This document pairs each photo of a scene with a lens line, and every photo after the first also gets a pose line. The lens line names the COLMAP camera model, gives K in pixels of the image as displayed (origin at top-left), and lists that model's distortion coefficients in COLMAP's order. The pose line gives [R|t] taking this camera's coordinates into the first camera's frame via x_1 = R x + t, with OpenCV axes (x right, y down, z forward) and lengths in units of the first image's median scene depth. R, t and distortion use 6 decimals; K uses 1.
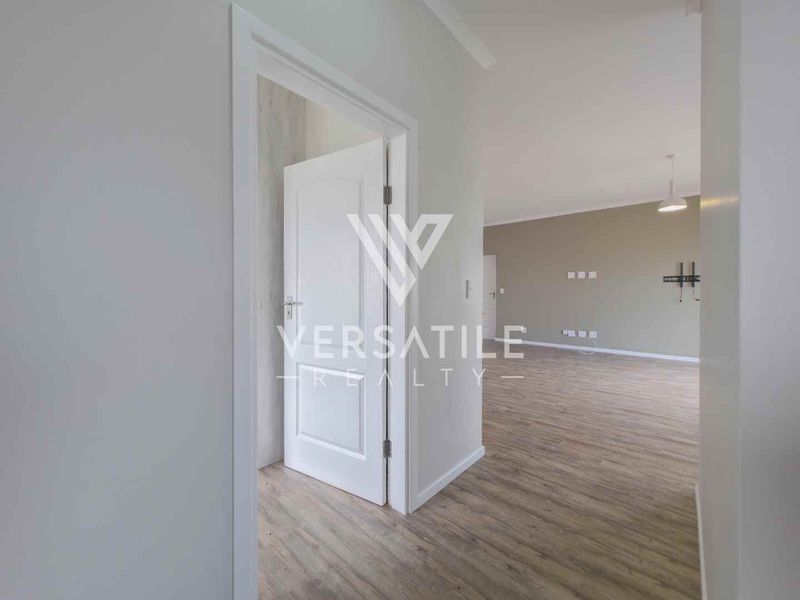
lens RADIAL K [[328.1, 0, 397.1], [0, 328.1, 295.1], [0, 0, 1]] dist [0.000814, 0.000055]
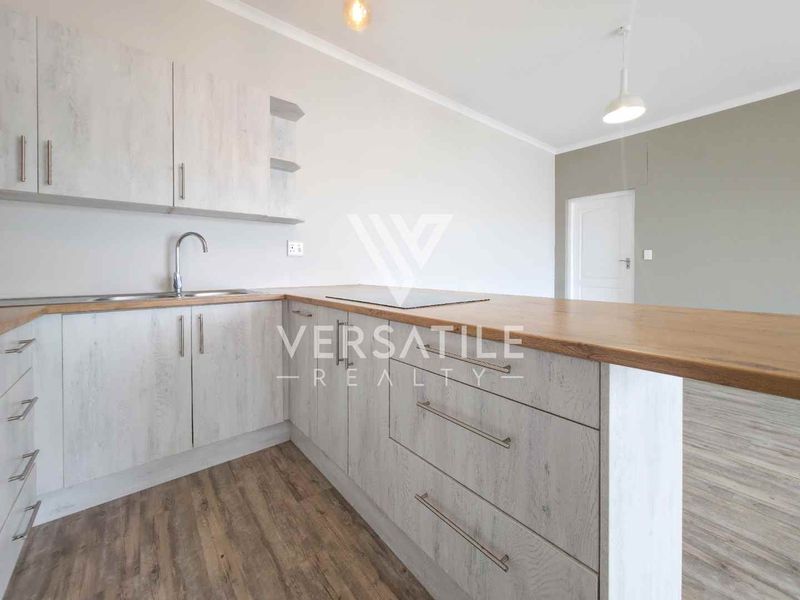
lens RADIAL K [[328.6, 0, 403.3], [0, 328.6, 271.0], [0, 0, 1]] dist [0.000902, 0.000034]
pose [[0.987284, -0.000032, -0.158964, 0.016405], [-0.000444, 0.999996, -0.002957, 0.027029], [0.158963, 0.002990, 0.987280, 0.743399]]
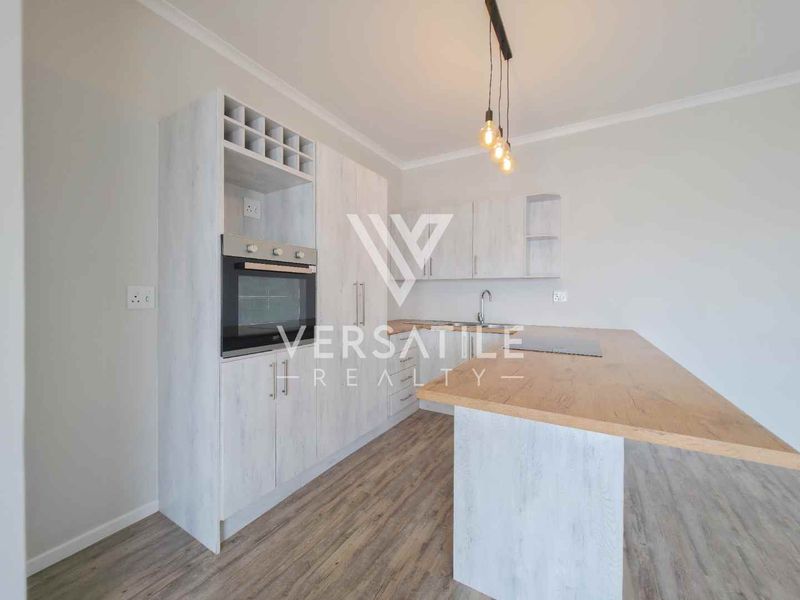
lens RADIAL K [[318.4, 0, 399.7], [0, 318.4, 295.3], [0, 0, 1]] dist [0.000730, -0.000013]
pose [[0.196587, 0.005646, -0.980470, 0.389274], [-0.011337, 0.999930, 0.003485, -0.016863], [0.980421, 0.010430, 0.196637, 0.786021]]
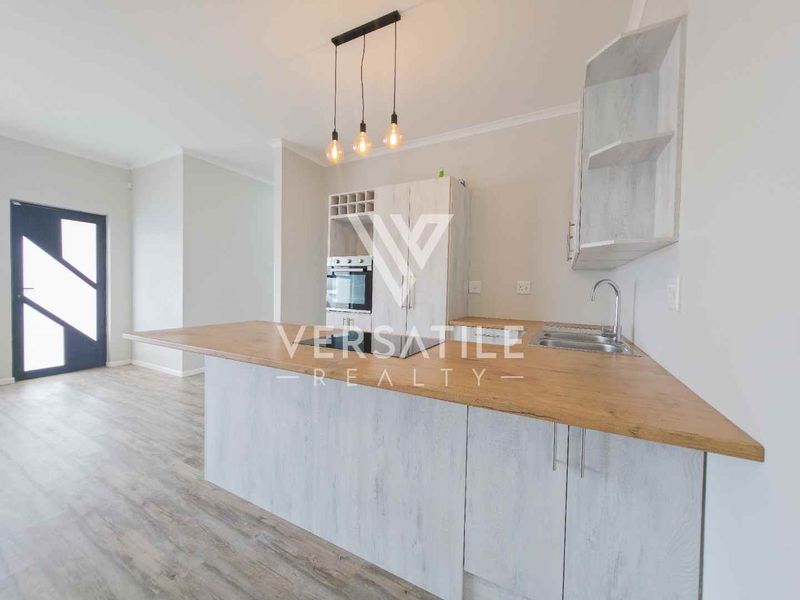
lens RADIAL K [[318.4, 0, 399.7], [0, 318.4, 295.3], [0, 0, 1]] dist [0.000730, -0.000013]
pose [[-0.970387, -0.015046, -0.241086, 0.019430], [-0.025401, 0.998881, 0.039900, -0.020711], [0.240216, 0.044843, -0.969683, 1.513884]]
